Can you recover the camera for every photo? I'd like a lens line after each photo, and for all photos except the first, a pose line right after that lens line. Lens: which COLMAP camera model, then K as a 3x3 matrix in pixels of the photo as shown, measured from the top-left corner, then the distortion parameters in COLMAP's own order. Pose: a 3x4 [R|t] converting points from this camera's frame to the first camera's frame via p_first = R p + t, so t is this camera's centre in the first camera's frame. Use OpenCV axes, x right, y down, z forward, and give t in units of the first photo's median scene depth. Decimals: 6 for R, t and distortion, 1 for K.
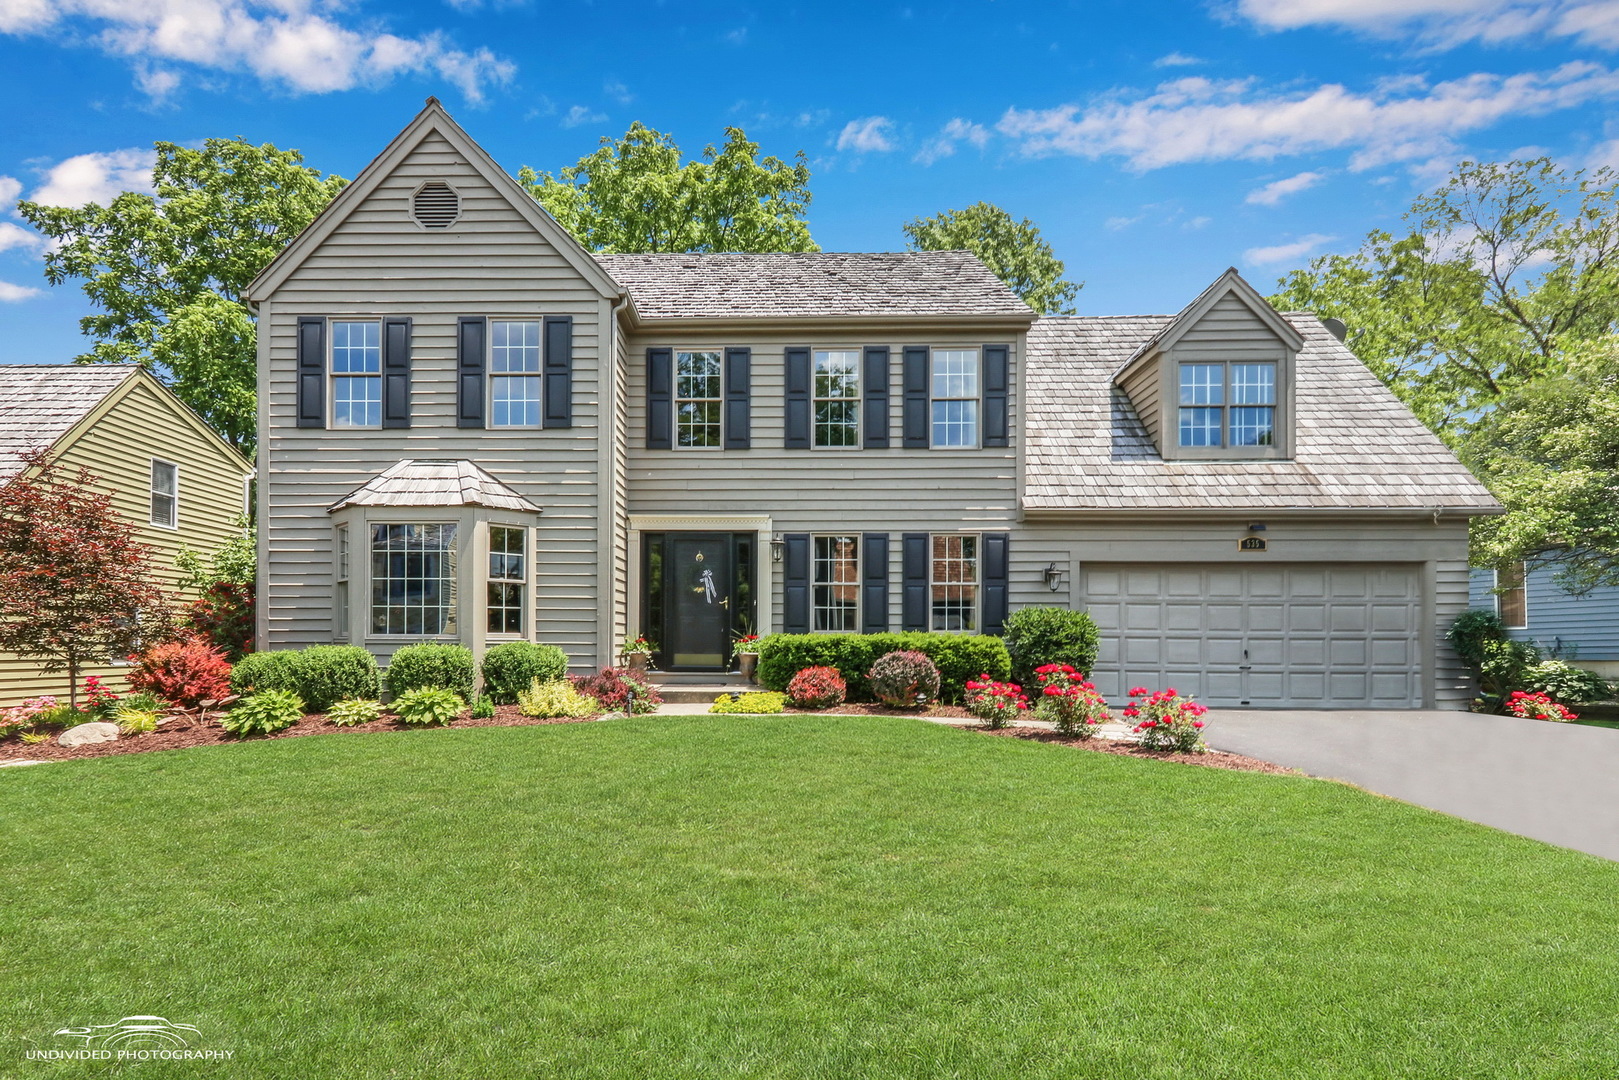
lens RADIAL K [[752.3, 0, 809.8], [0, 752.3, 541.5], [0, 0, 1]] dist [-0.003647, -0.001319]
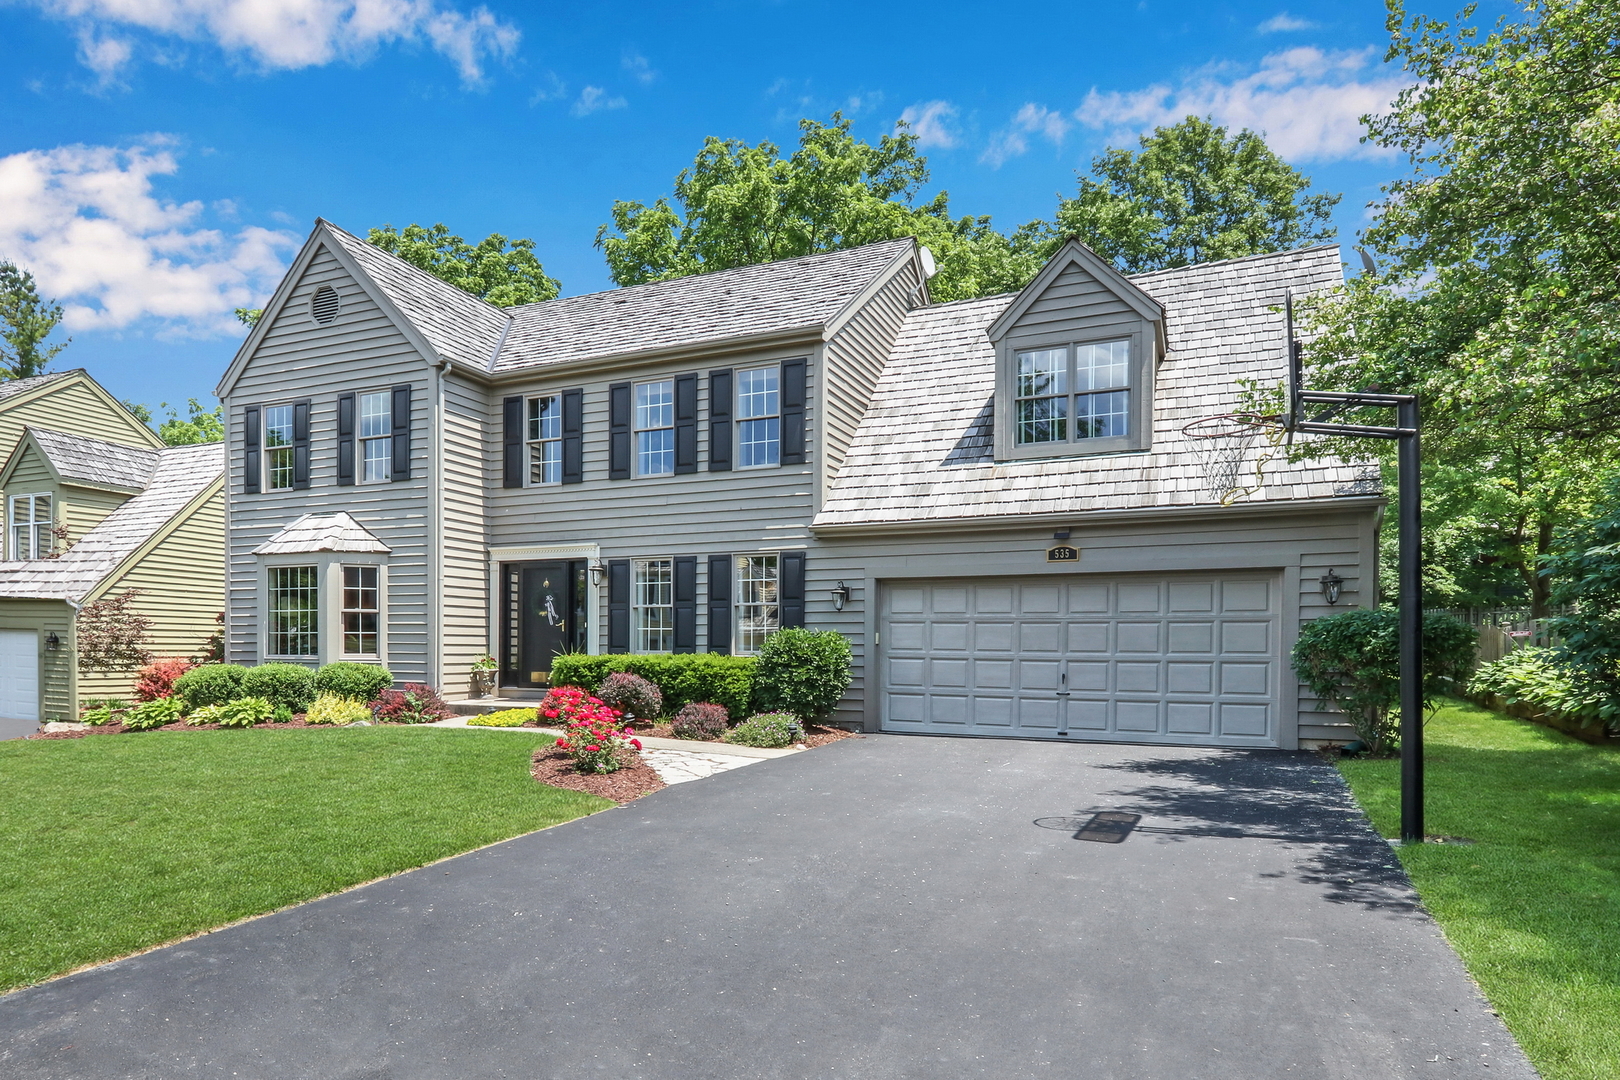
lens RADIAL K [[825.2, 0, 809.3], [0, 825.2, 540.0], [0, 0, 1]] dist [-0.004303, 0.000221]
pose [[0.941858, -0.042898, -0.333262, 0.626067], [0.042977, 0.999051, -0.007139, -0.018082], [0.333252, -0.007598, 0.942807, -0.008926]]
